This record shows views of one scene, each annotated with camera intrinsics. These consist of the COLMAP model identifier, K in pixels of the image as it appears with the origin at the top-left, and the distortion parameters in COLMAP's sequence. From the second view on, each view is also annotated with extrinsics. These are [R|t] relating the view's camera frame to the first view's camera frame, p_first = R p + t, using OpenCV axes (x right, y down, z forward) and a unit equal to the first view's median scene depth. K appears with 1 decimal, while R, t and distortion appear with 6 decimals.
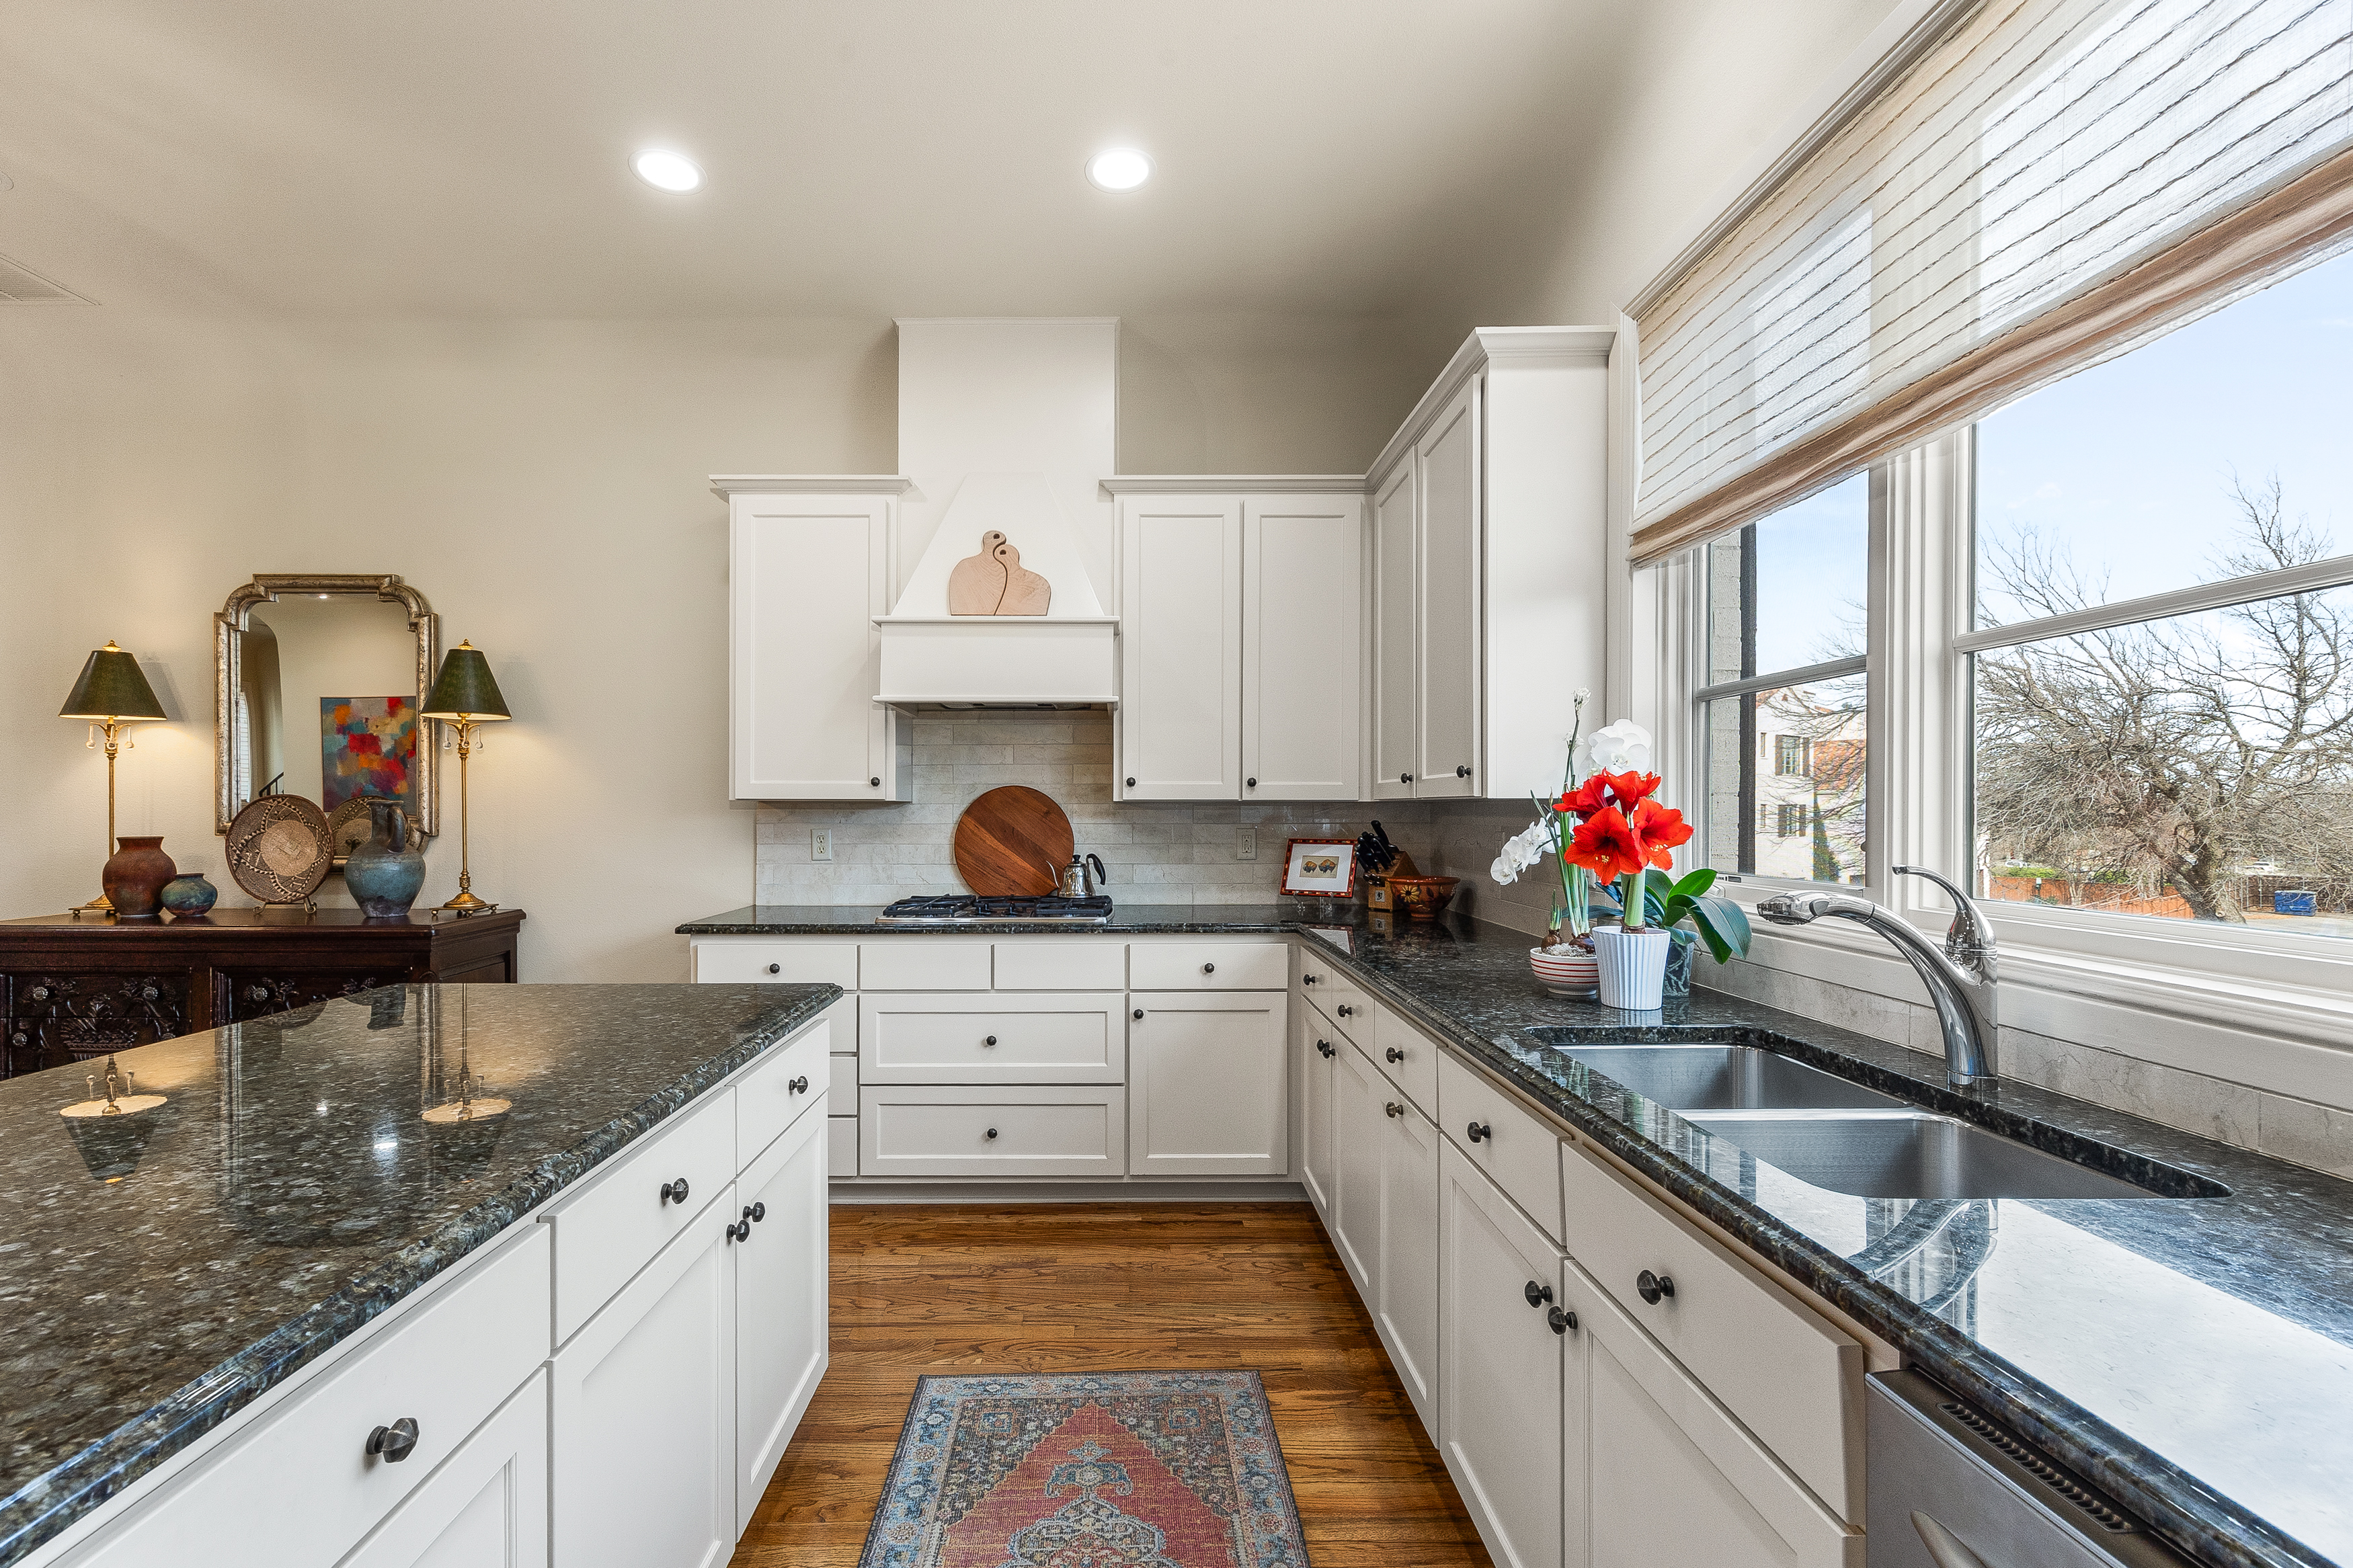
lens RADIAL K [[980.7, 0, 1102.0], [0, 980.7, 800.4], [0, 0, 1]] dist [0.003882, 0.001972]
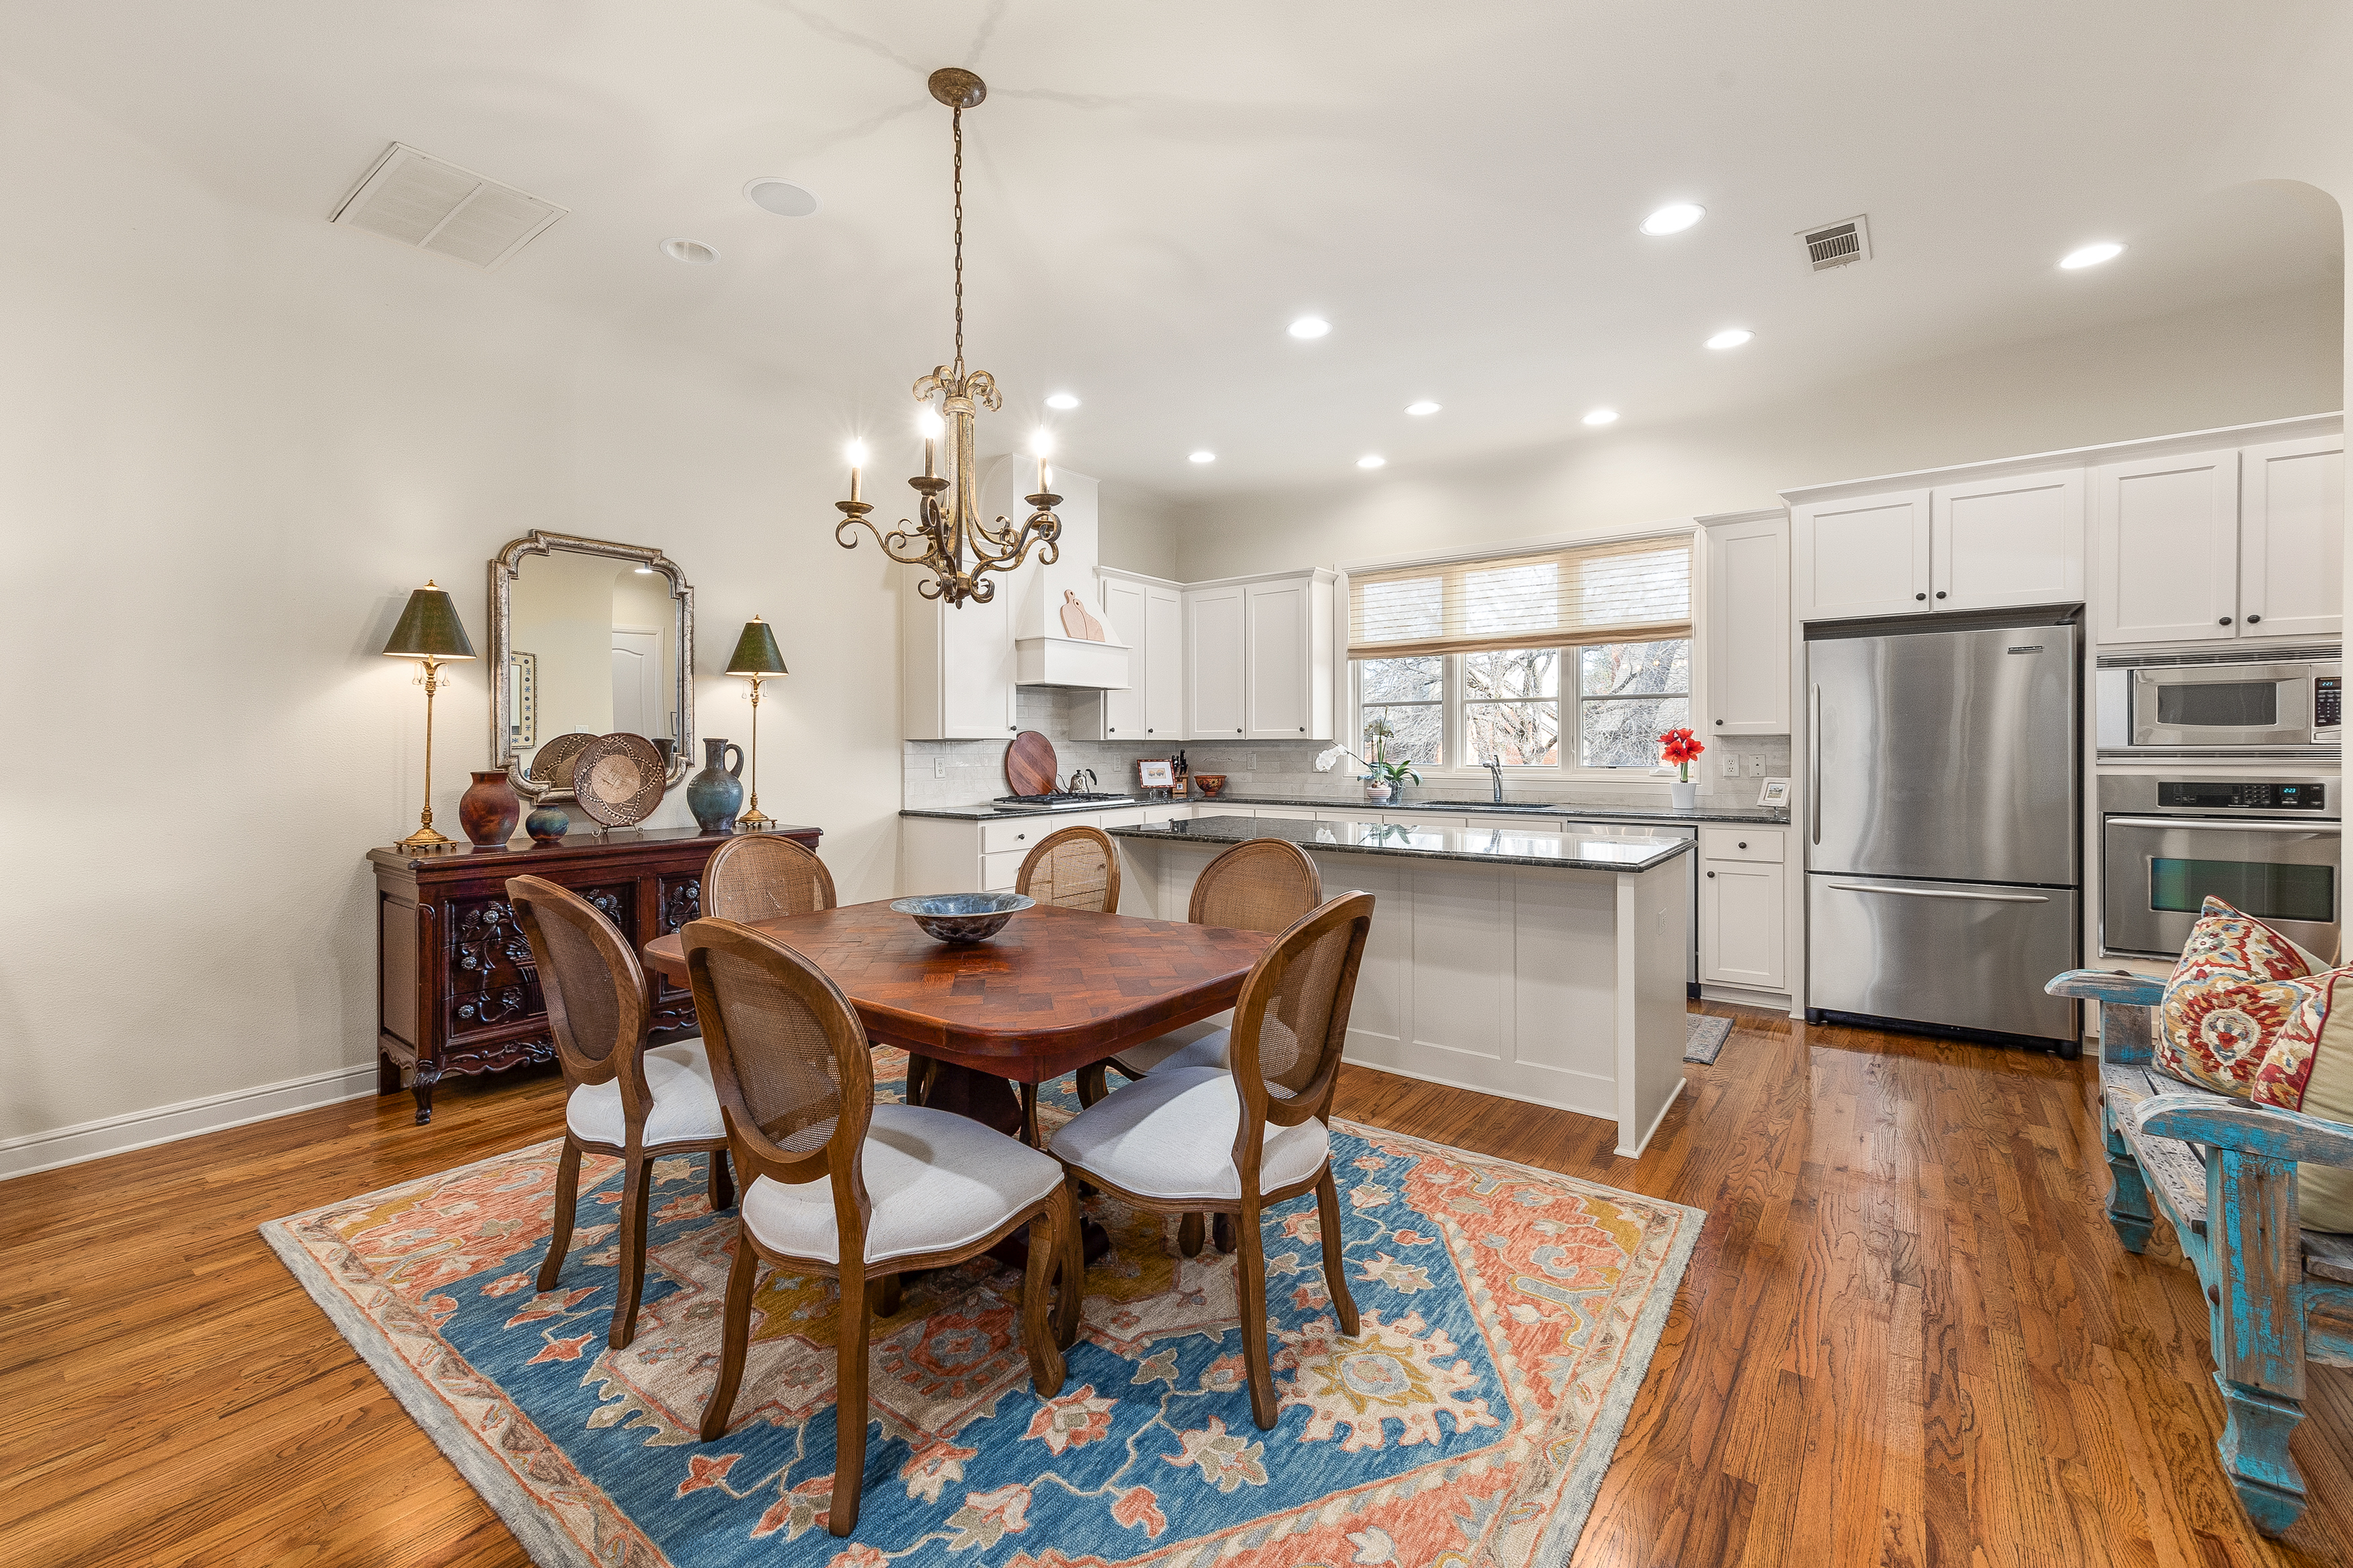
lens RADIAL K [[980.7, 0, 1150.5], [0, 980.7, 760.6], [0, 0, 1]] dist [0.003882, 0.001972]
pose [[0.616051, -0.014371, 0.787575, -1.370558], [0.000742, 0.999844, 0.017664, 0.006485], [-0.787706, -0.010298, 0.615965, -0.222371]]
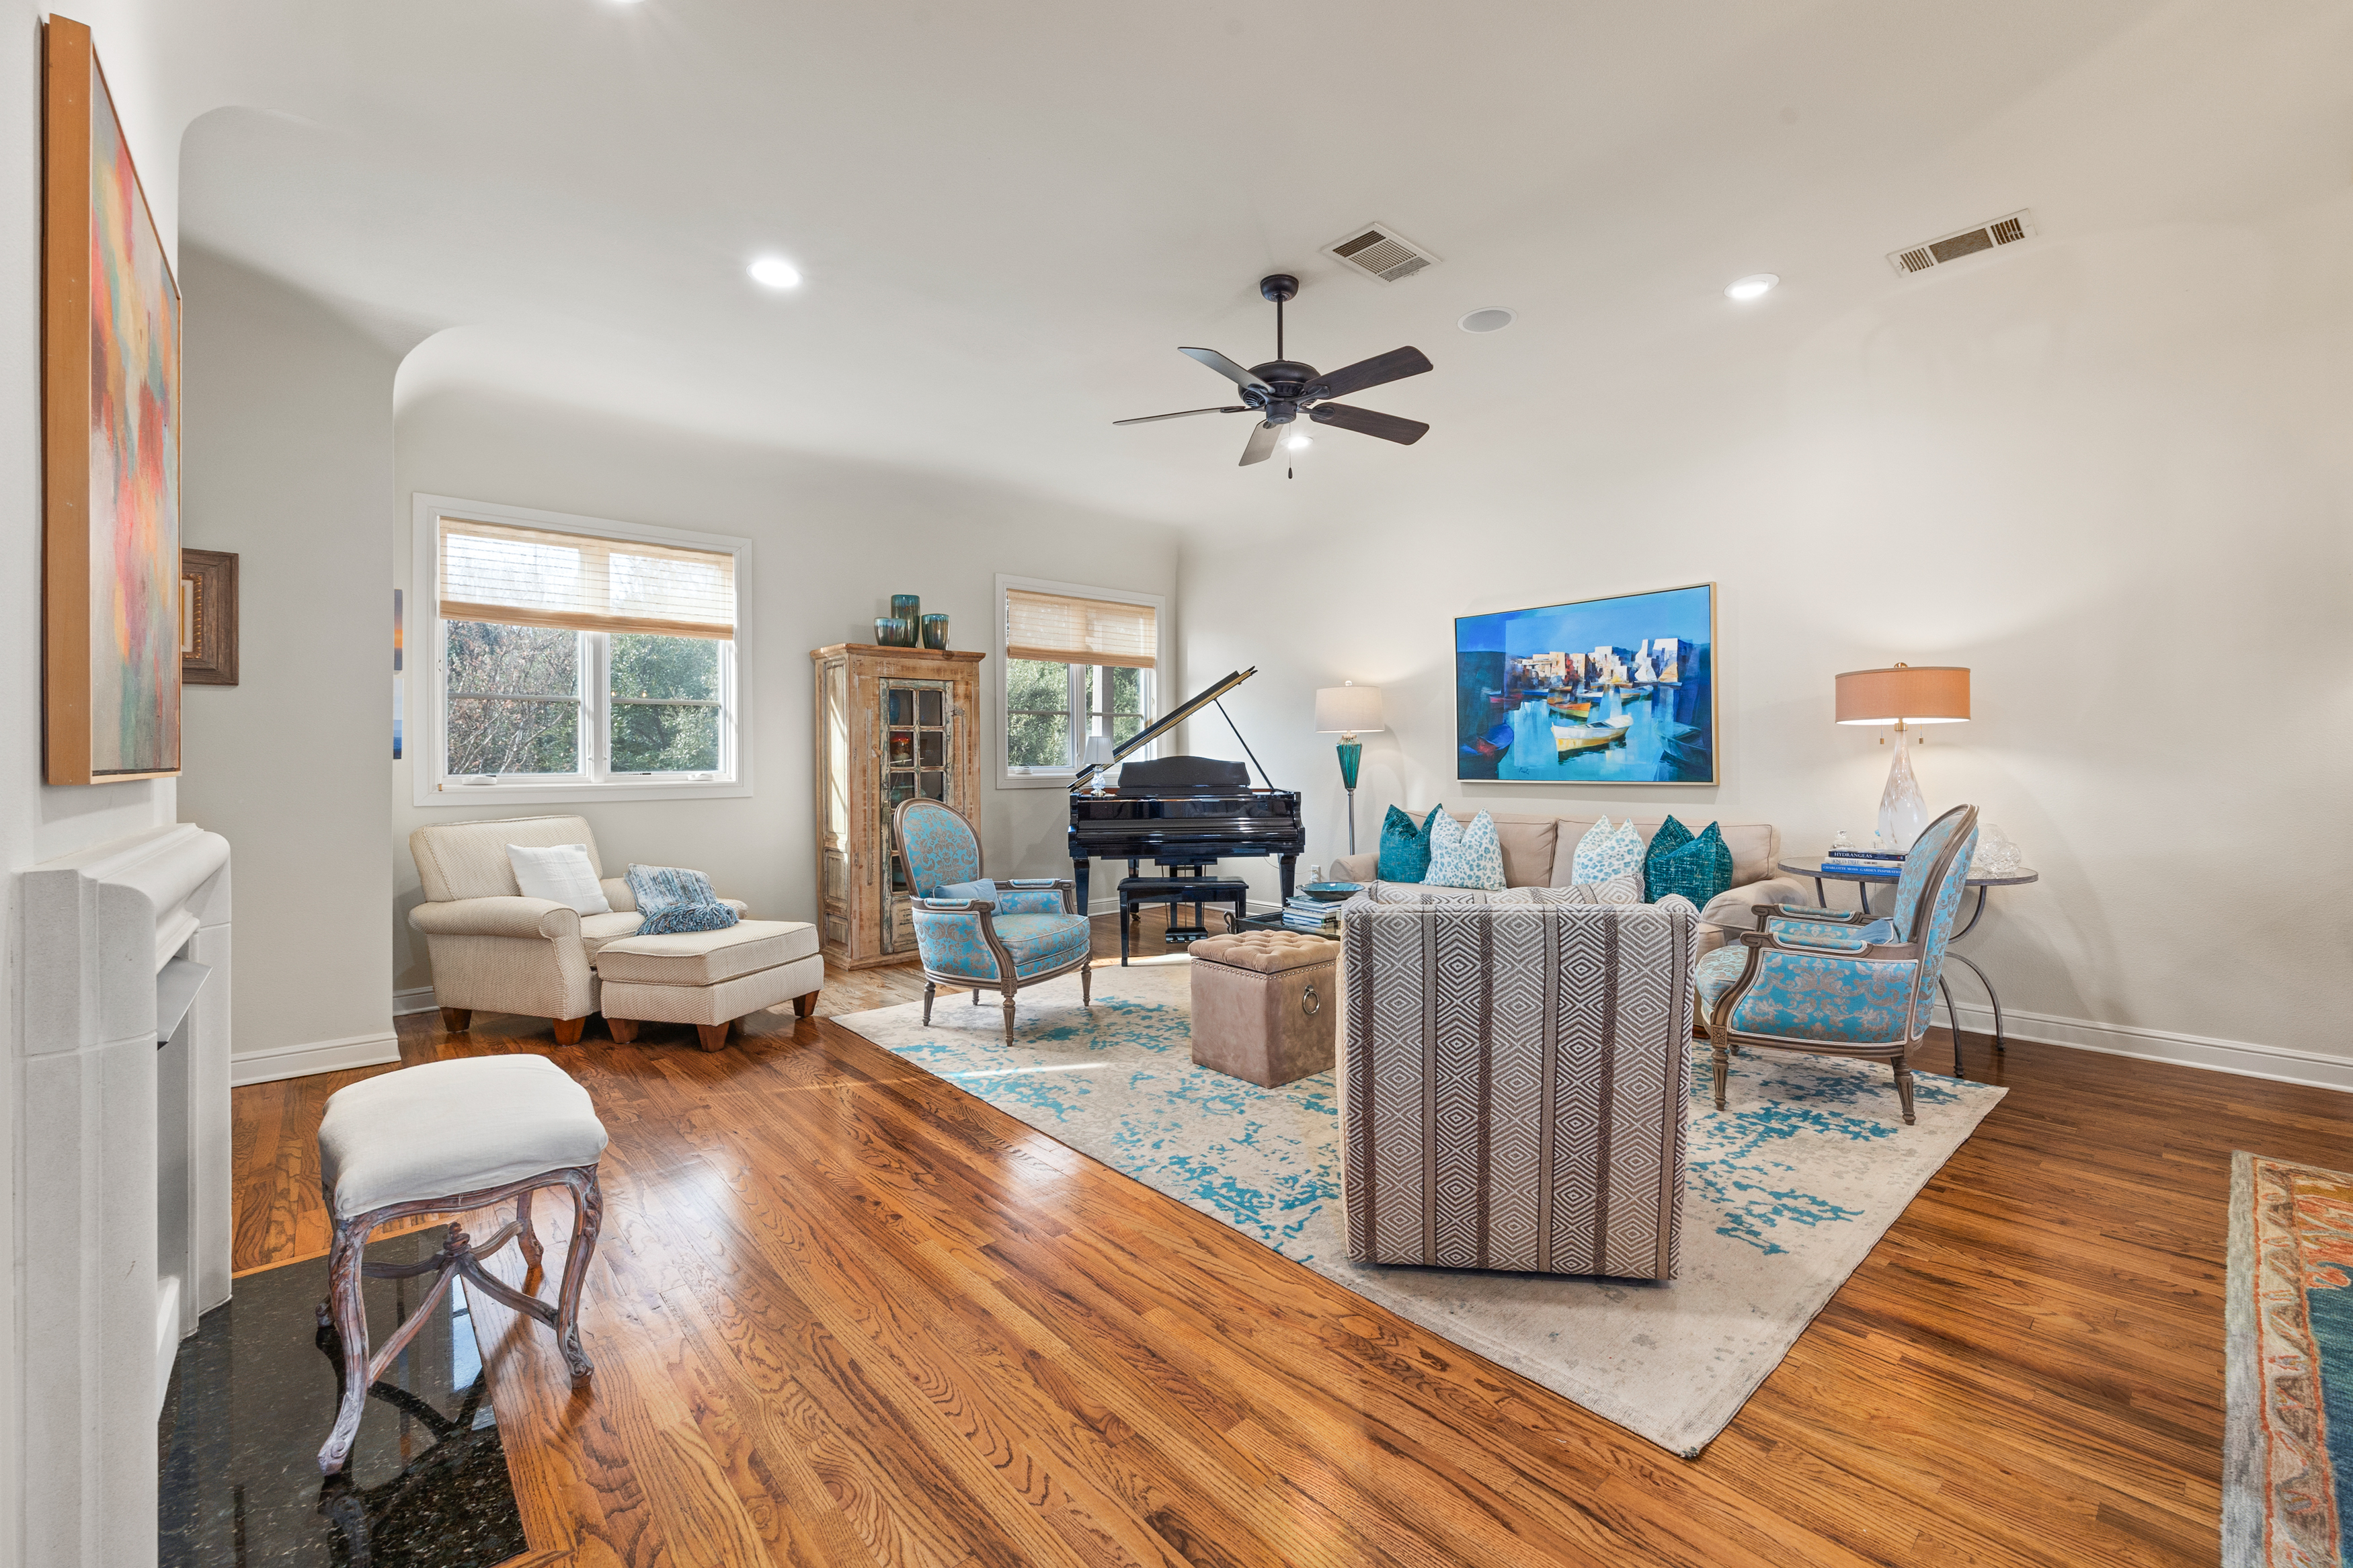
lens RADIAL K [[980.7, 0, 1197.9], [0, 980.7, 732.4], [0, 0, 1]] dist [0.003882, 0.001972]
pose [[0.662916, -0.024789, -0.748283, -1.157300], [0.010055, 0.999656, -0.024209, 0.029928], [0.748626, 0.008524, 0.662937, -0.433273]]
